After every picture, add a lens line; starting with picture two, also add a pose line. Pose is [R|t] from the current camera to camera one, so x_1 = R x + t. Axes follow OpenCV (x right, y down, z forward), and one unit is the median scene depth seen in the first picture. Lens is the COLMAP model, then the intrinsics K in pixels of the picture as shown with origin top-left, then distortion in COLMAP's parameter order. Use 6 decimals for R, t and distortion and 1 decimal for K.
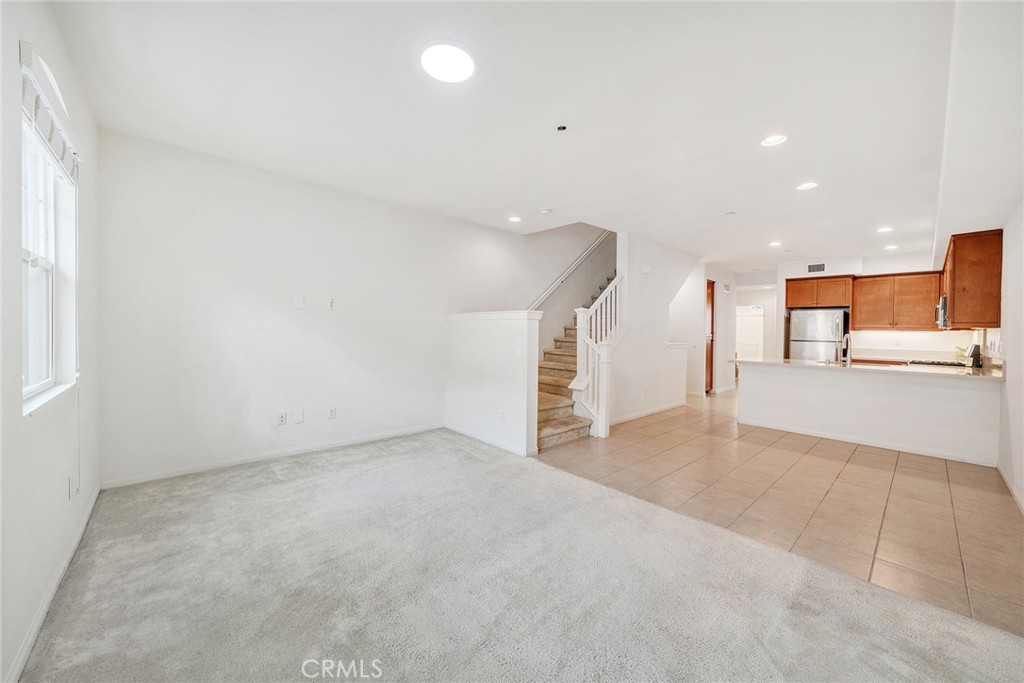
lens RADIAL K [[381.2, 0, 507.4], [0, 381.2, 333.4], [0, 0, 1]] dist [-0.000749, -0.000027]
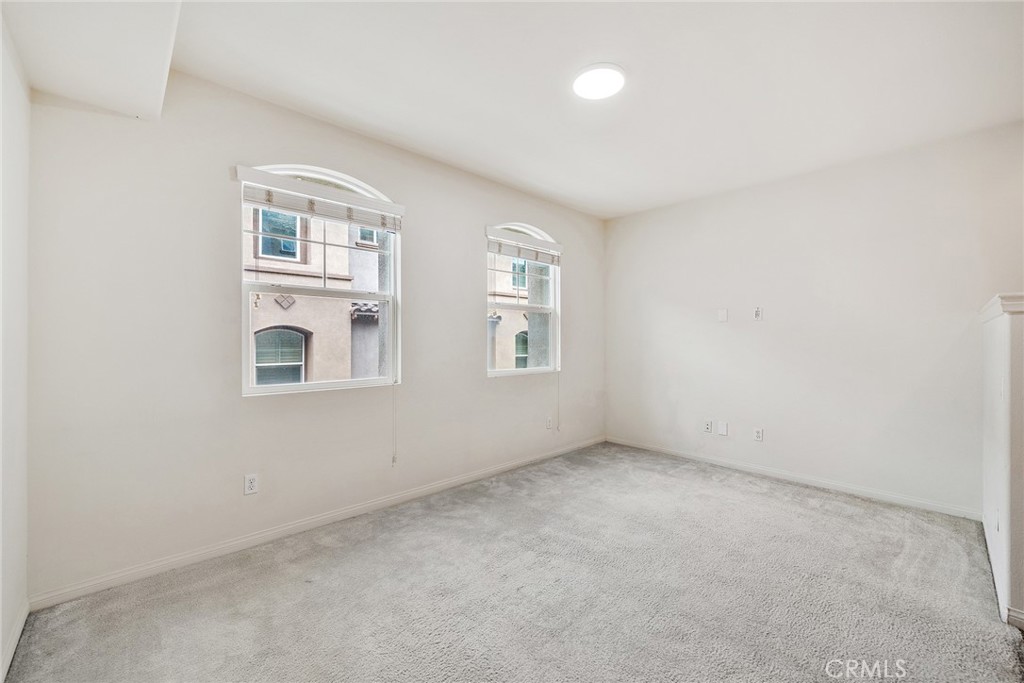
lens RADIAL K [[414.2, 0, 510.4], [0, 414.2, 343.1], [0, 0, 1]] dist [-0.004825, -0.000469]
pose [[0.036077, -0.003601, -0.999343, 0.527514], [-0.017500, 0.999838, -0.004235, 0.008057], [0.999196, 0.017641, 0.036008, 0.405073]]
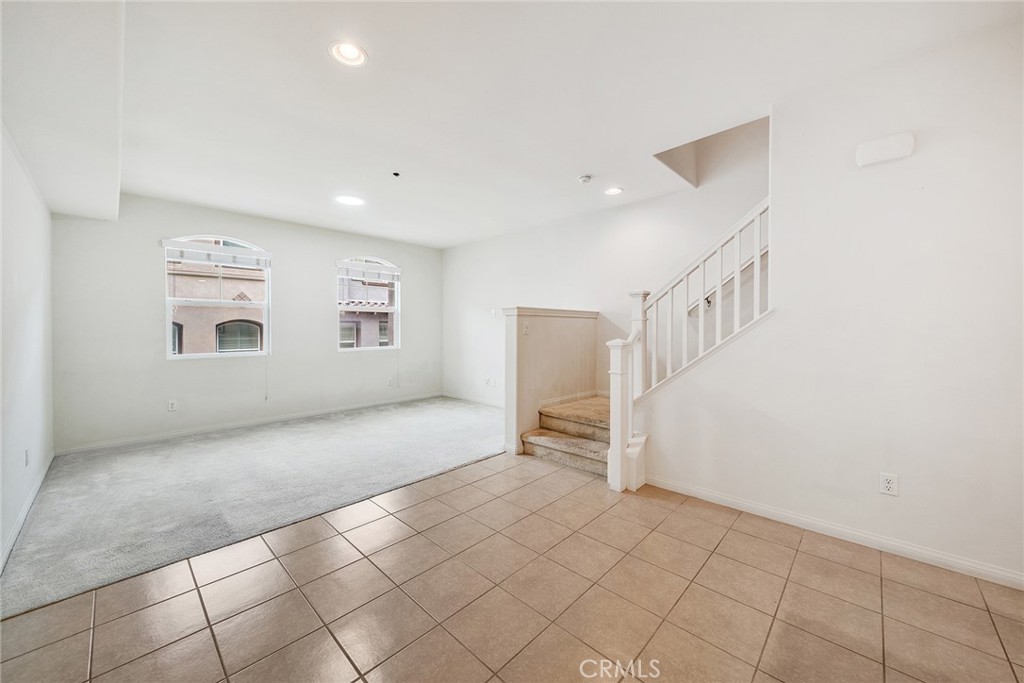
lens RADIAL K [[381.2, 0, 509.3], [0, 381.2, 336.1], [0, 0, 1]] dist [-0.000749, -0.000027]
pose [[0.086575, 0.006134, -0.996226, 1.089686], [-0.009181, 0.999943, 0.005359, 0.008386], [0.996203, 0.008682, 0.086627, 0.931522]]
